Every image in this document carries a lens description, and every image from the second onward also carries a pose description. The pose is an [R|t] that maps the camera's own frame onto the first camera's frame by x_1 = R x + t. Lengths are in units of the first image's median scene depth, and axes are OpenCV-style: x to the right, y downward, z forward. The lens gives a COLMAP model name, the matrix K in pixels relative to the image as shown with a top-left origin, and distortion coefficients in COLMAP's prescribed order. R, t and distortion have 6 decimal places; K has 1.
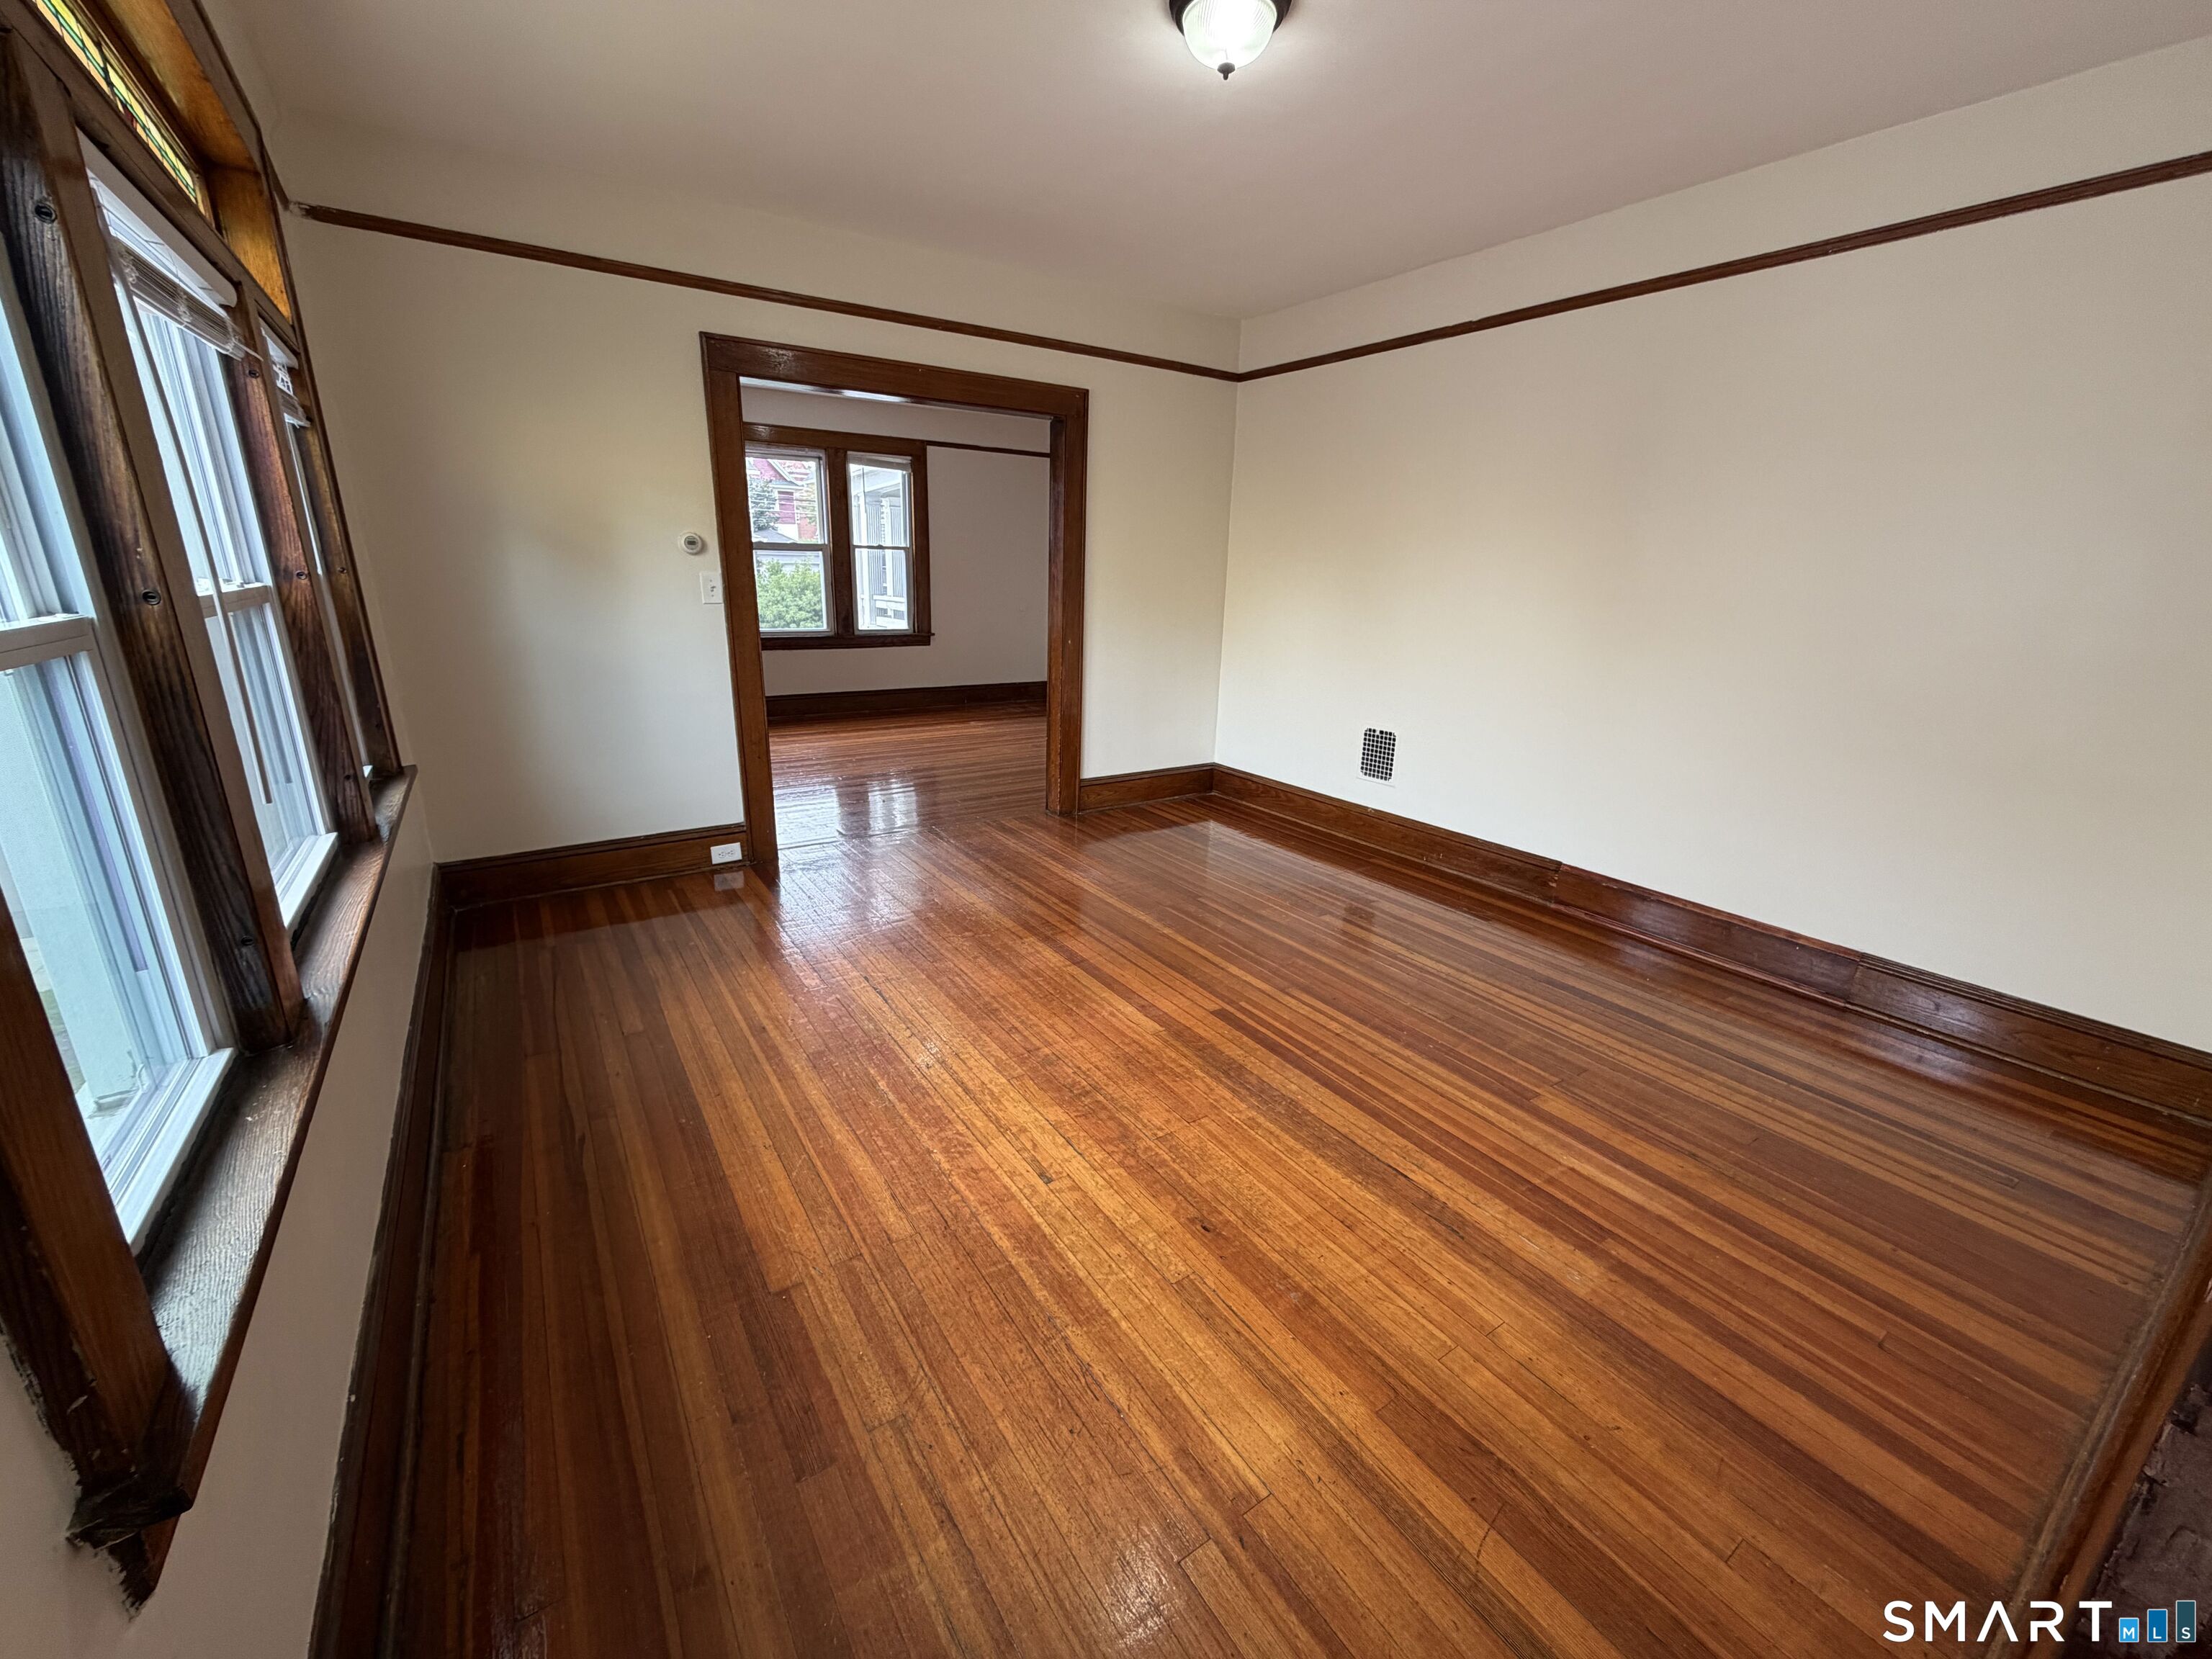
lens RADIAL K [[881.3, 0, 1100.9], [0, 881.3, 834.0], [0, 0, 1]] dist [0.000458, -0.000196]
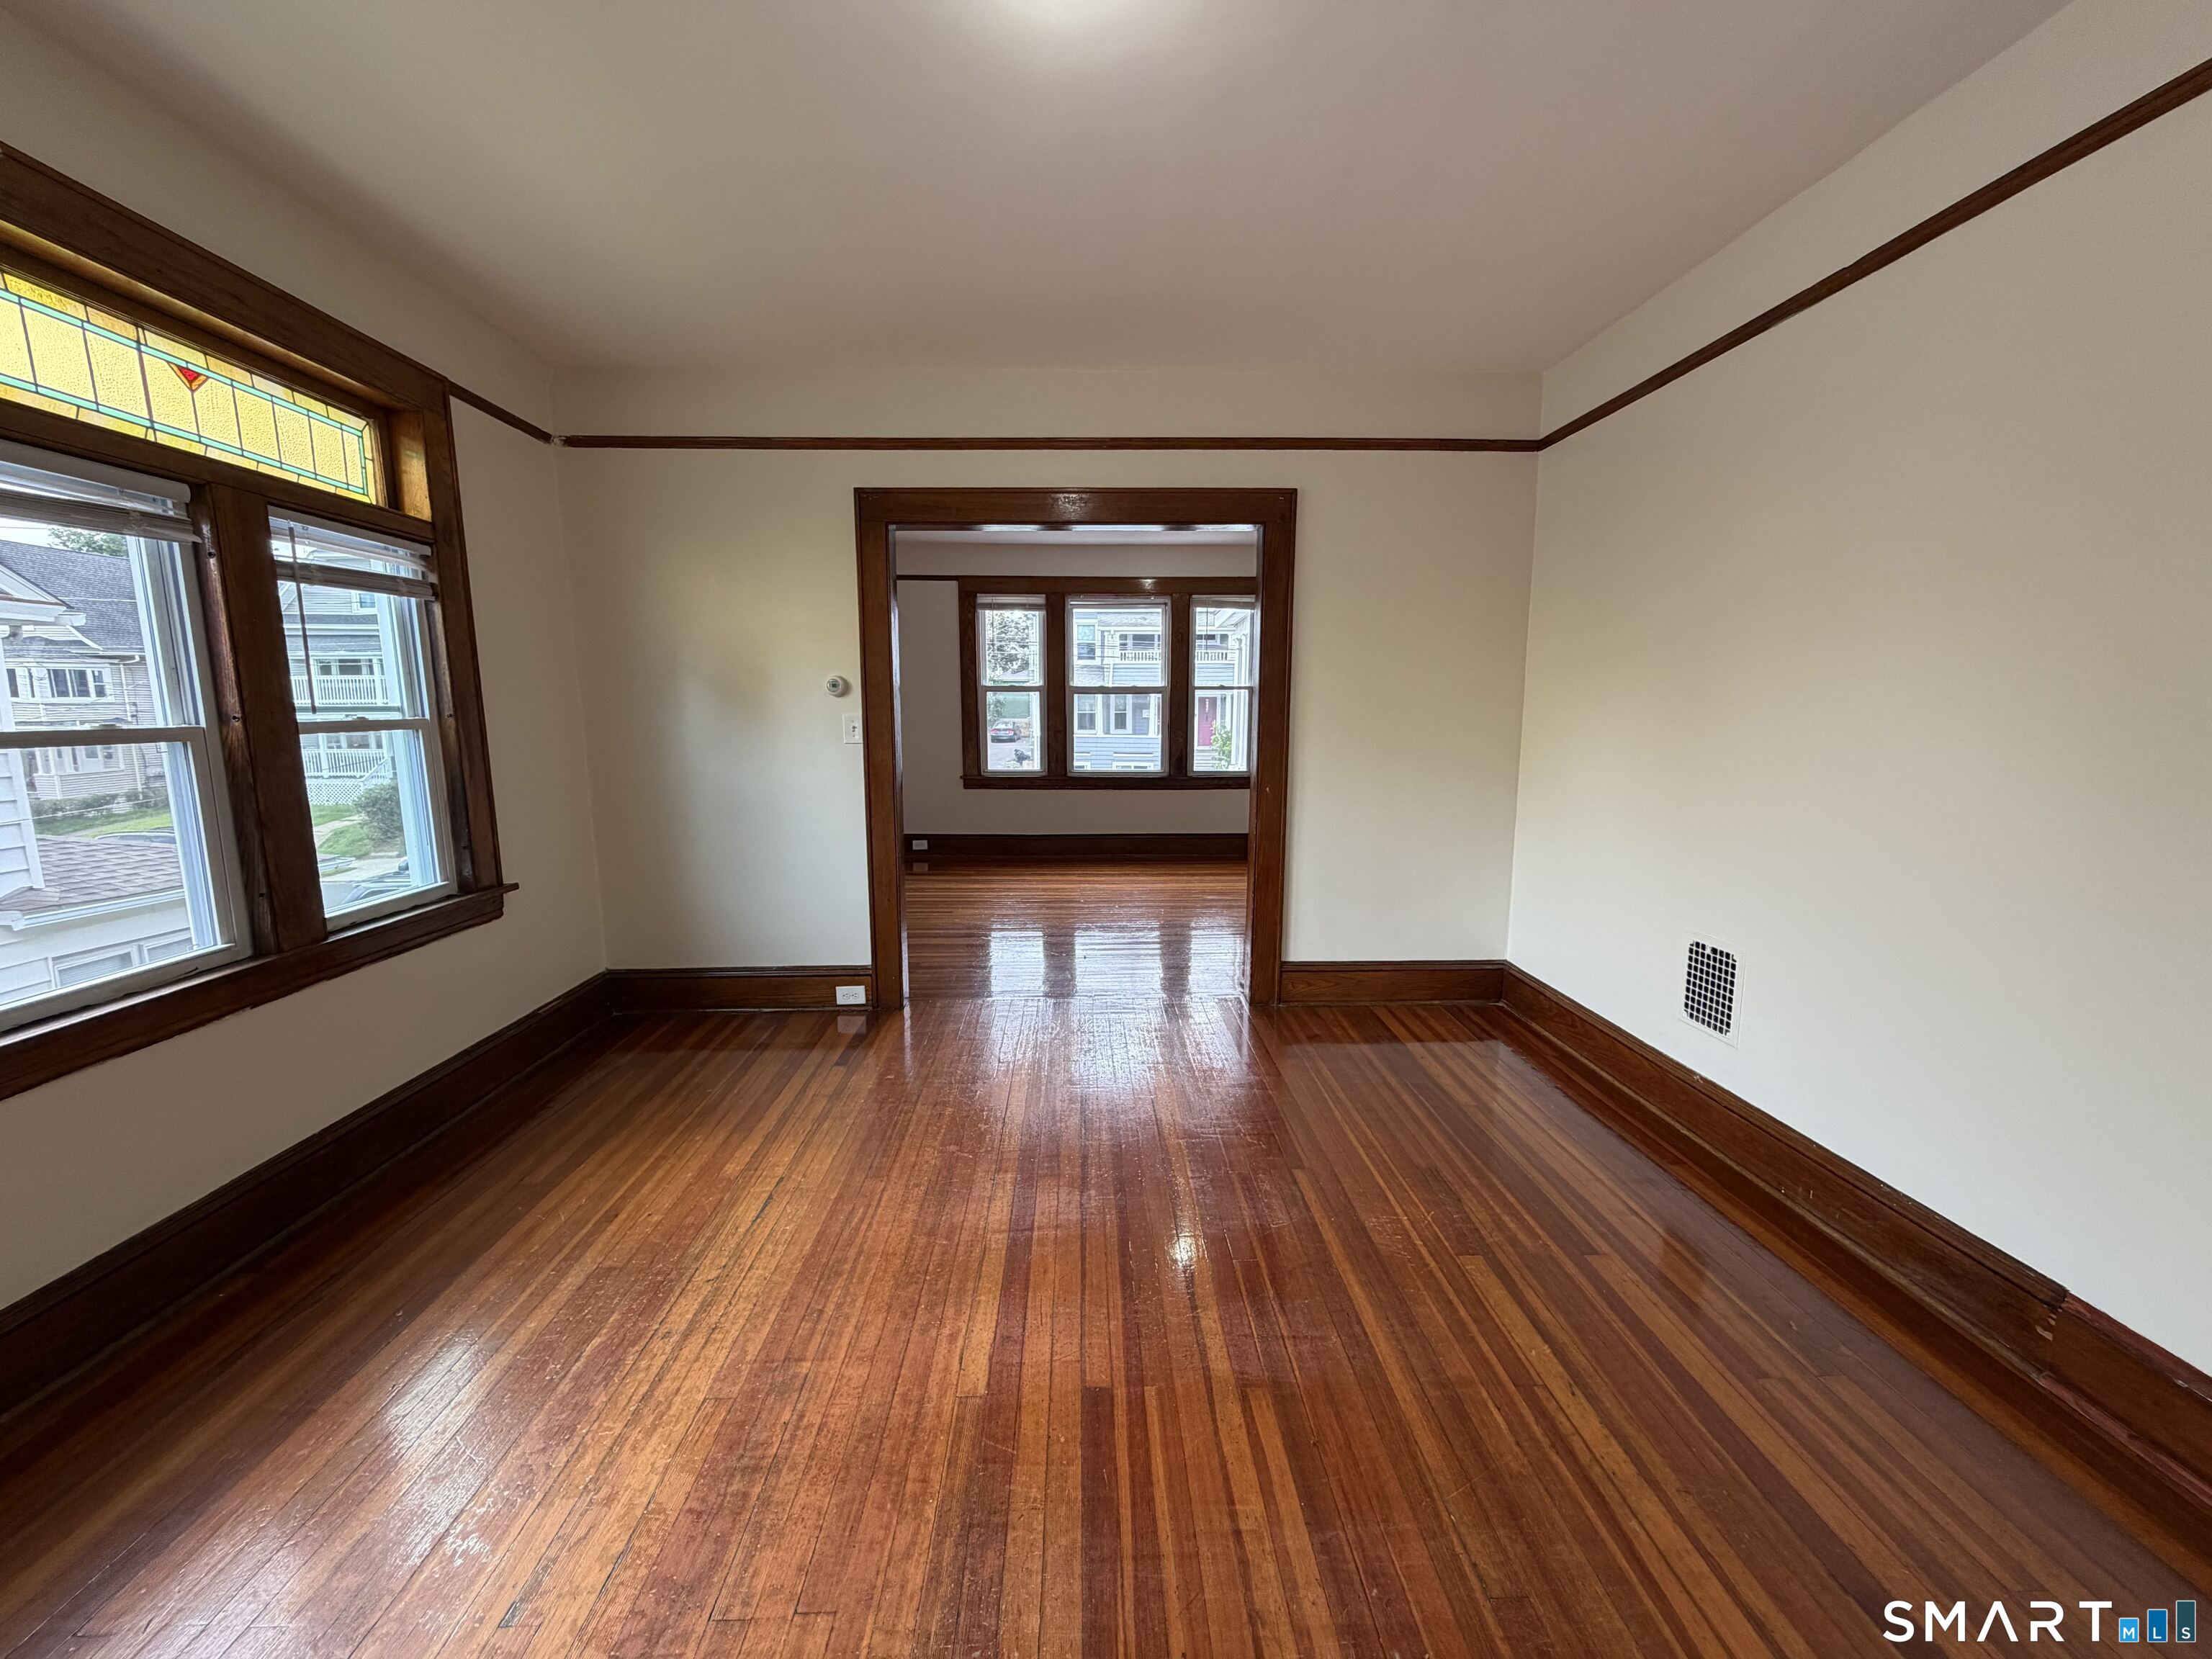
lens RADIAL K [[881.3, 0, 1100.9], [0, 881.3, 834.0], [0, 0, 1]] dist [0.000458, -0.000196]
pose [[0.846363, 0.051456, -0.530114, 0.311893], [-0.133489, 0.984048, -0.117607, -0.075447], [0.515606, 0.170302, 0.839731, 0.302514]]
